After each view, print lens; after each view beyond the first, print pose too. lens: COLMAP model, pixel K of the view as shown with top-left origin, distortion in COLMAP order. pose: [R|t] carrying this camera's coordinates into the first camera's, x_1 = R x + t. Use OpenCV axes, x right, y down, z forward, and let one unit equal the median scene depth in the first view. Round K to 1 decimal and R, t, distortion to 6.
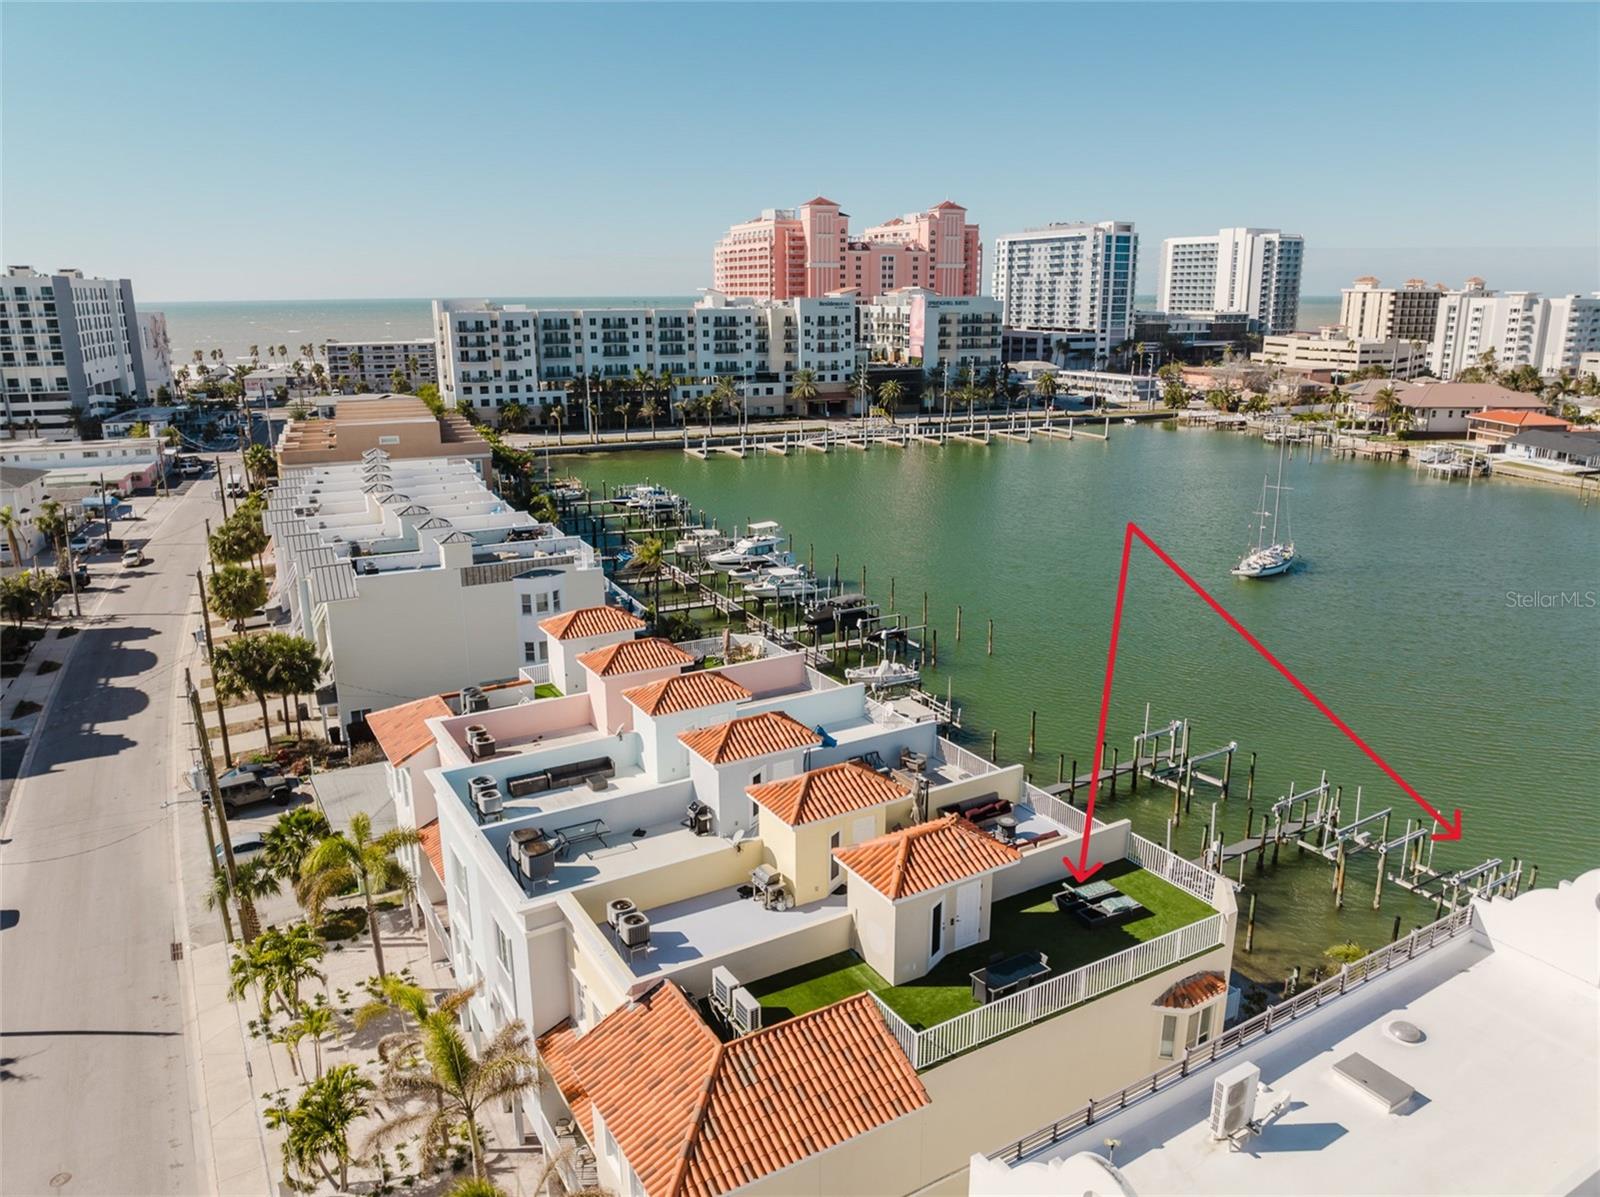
lens RADIAL K [[1117.9, 0, 800.3], [0, 1117.9, 600.0], [0, 0, 1]] dist [-0.041188, -0.003139]
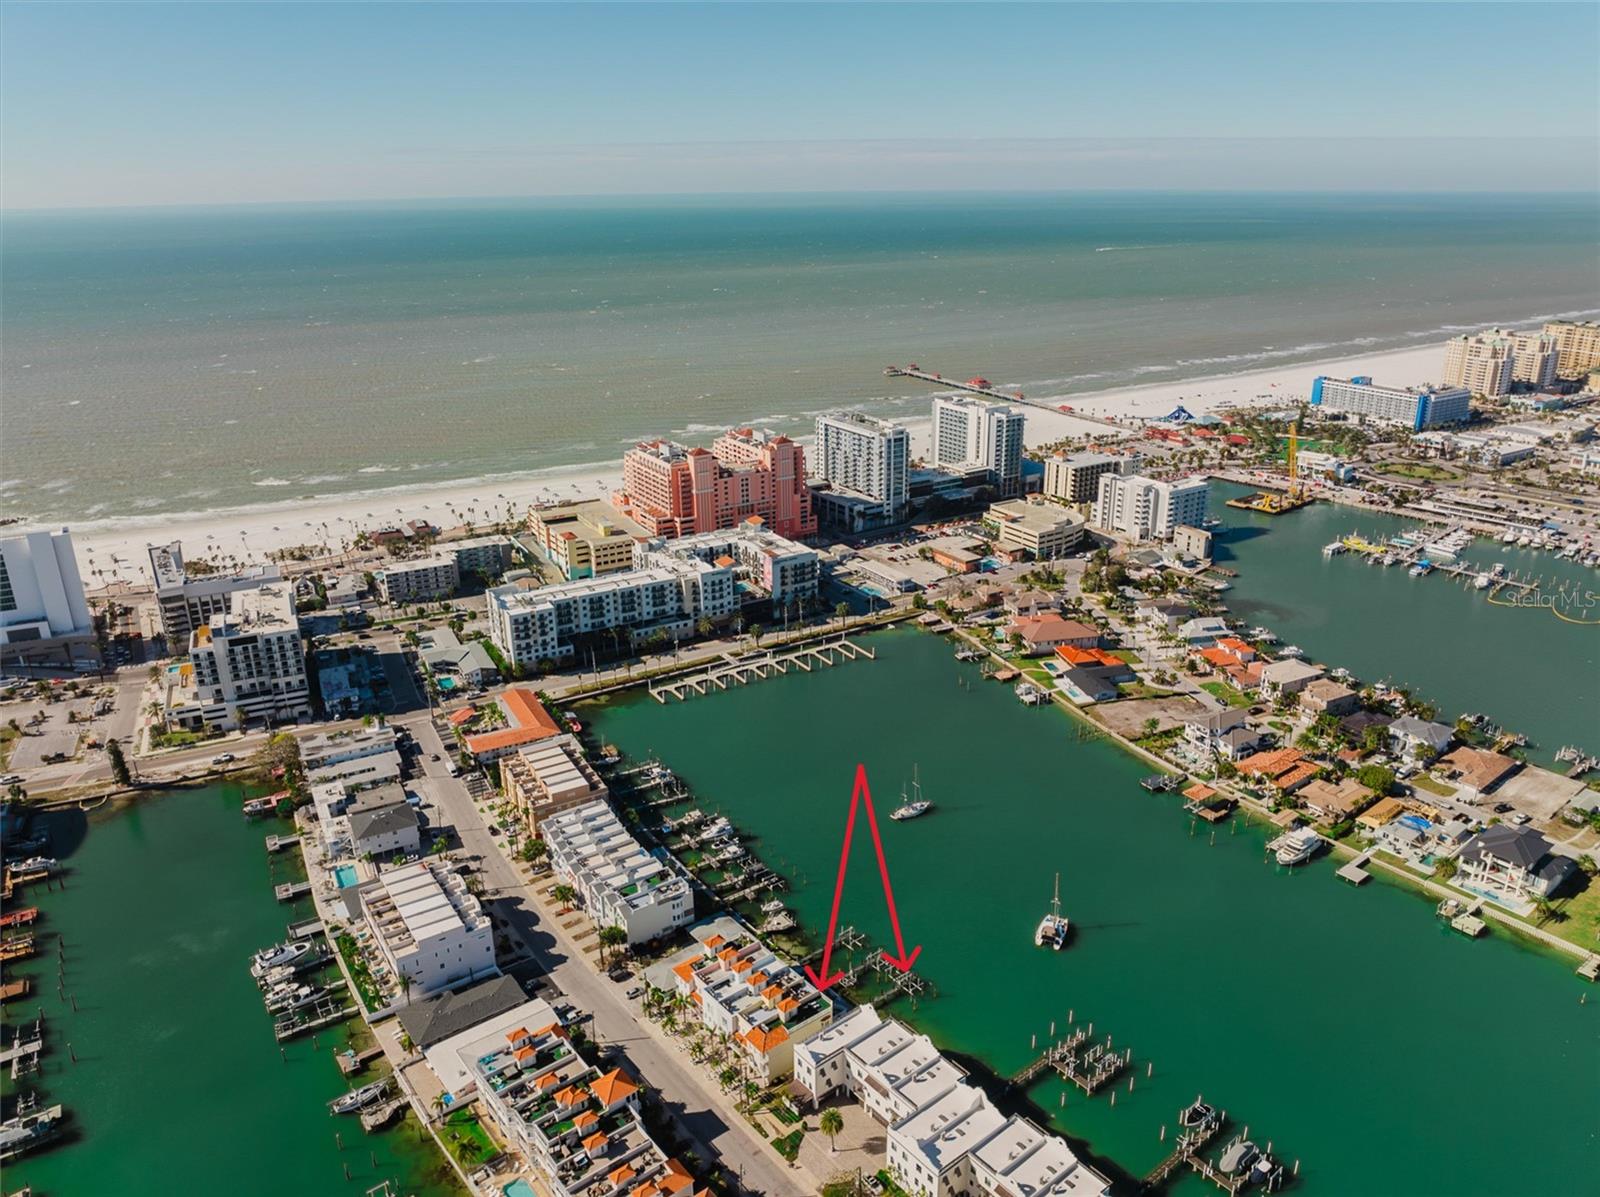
lens RADIAL K [[1117.9, 0, 799.7], [0, 1117.9, 599.8], [0, 0, 1]] dist [-0.041188, -0.003139]
pose [[0.989998, -0.056382, 0.129328, -0.073585], [0.044775, 0.994847, 0.090966, -0.374079], [-0.133791, -0.084266, 0.987421, -0.728834]]
